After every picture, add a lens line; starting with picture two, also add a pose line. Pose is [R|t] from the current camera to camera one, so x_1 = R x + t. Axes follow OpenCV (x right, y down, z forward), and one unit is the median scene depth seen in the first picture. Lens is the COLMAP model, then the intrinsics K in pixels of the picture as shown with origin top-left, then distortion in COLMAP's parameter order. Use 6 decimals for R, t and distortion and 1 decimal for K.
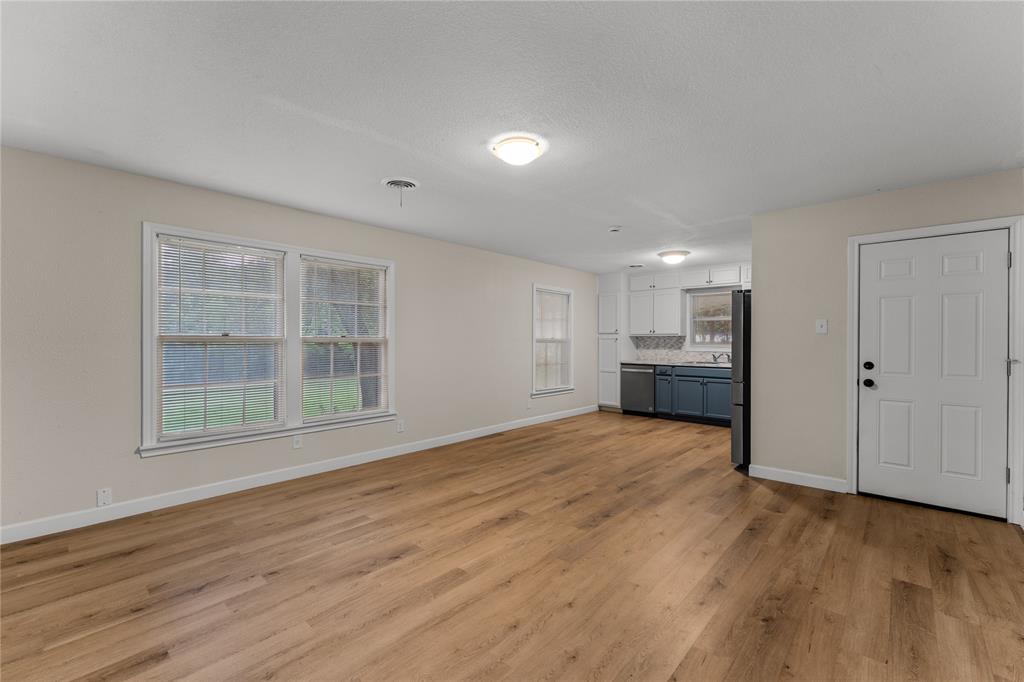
lens RADIAL K [[440.3, 0, 511.2], [0, 440.3, 342.7], [0, 0, 1]] dist [-0.019985, -0.000485]
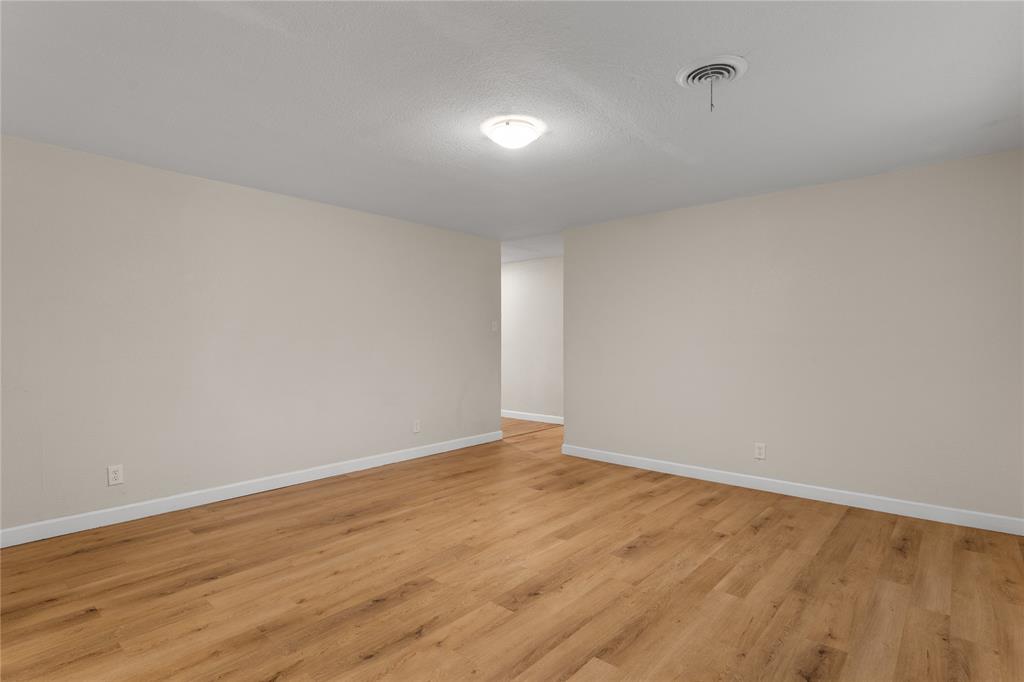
lens RADIAL K [[526.9, 0, 509.6], [0, 526.9, 347.2], [0, 0, 1]] dist [0.000569, 0.000458]
pose [[-0.999831, -0.003110, -0.018106, 0.035772], [-0.003499, 0.999763, 0.021490, -0.003960], [0.018035, 0.021550, -0.999605, 1.791501]]
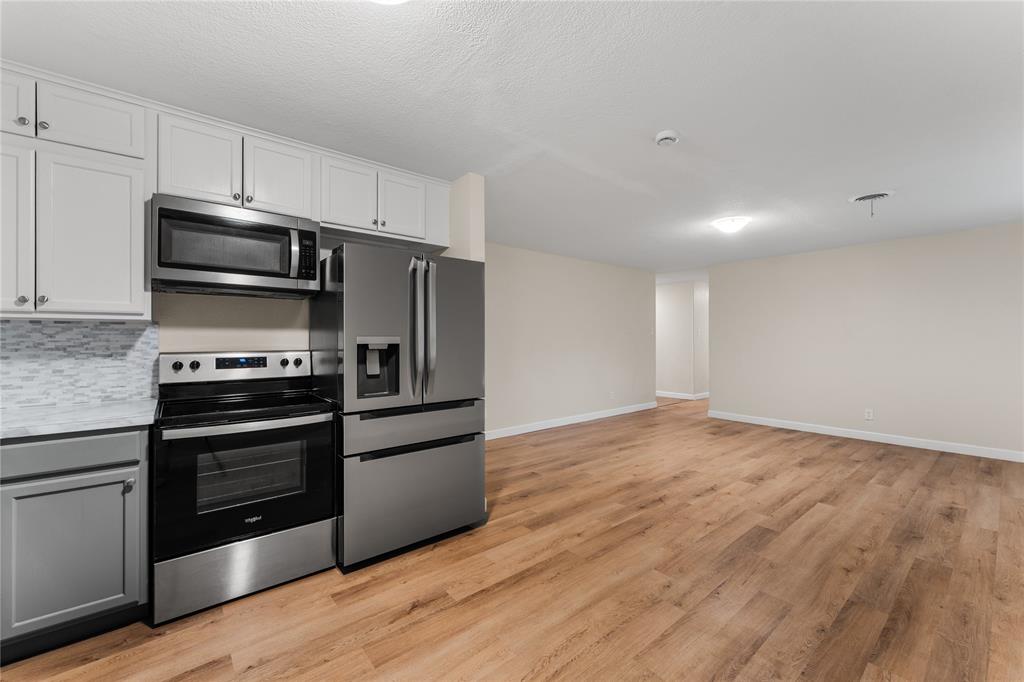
lens RADIAL K [[421.0, 0, 511.3], [0, 421.0, 338.0], [0, 0, 1]] dist [-0.000707, 0.000524]
pose [[-0.989805, -0.002747, 0.142401, 0.517057], [-0.002176, 0.999989, 0.004167, -0.010138], [-0.142411, 0.003815, -0.989800, 2.272902]]
